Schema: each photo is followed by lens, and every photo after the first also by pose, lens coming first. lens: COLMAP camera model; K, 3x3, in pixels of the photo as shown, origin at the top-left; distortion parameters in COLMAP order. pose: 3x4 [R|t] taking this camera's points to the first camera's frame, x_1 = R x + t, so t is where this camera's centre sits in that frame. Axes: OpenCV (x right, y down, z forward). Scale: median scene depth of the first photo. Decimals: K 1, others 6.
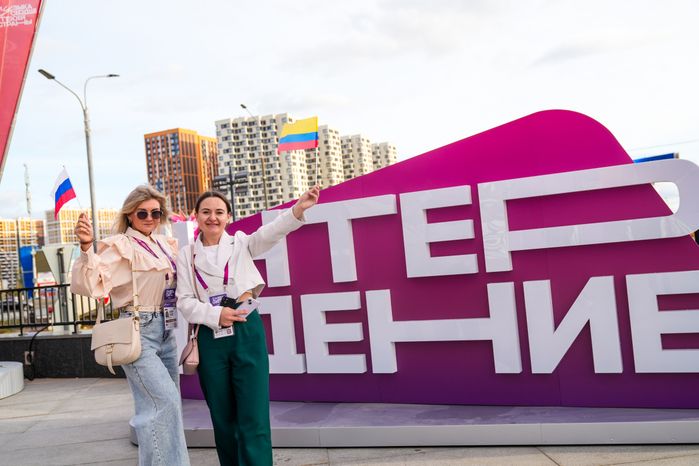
lens RADIAL K [[720.8, 0, 348.8], [0, 720.8, 232.3], [0, 0, 1]] dist [0.000489, 0.000000]
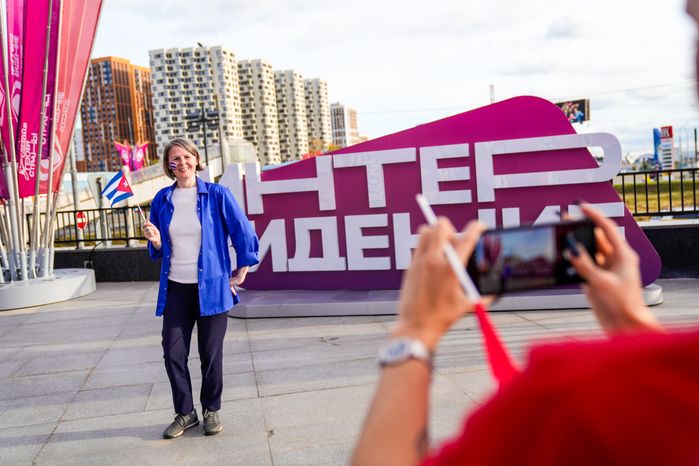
lens RADIAL K [[707.4, 0, 349.7], [0, 707.4, 233.5], [0, 0, 1]] dist [-0.001609, 0.000000]
pose [[0.993544, 0.012535, 0.112751, -0.189741], [-0.023297, 0.995238, 0.094649, -0.010288], [-0.111028, -0.096664, 0.989105, -0.348504]]
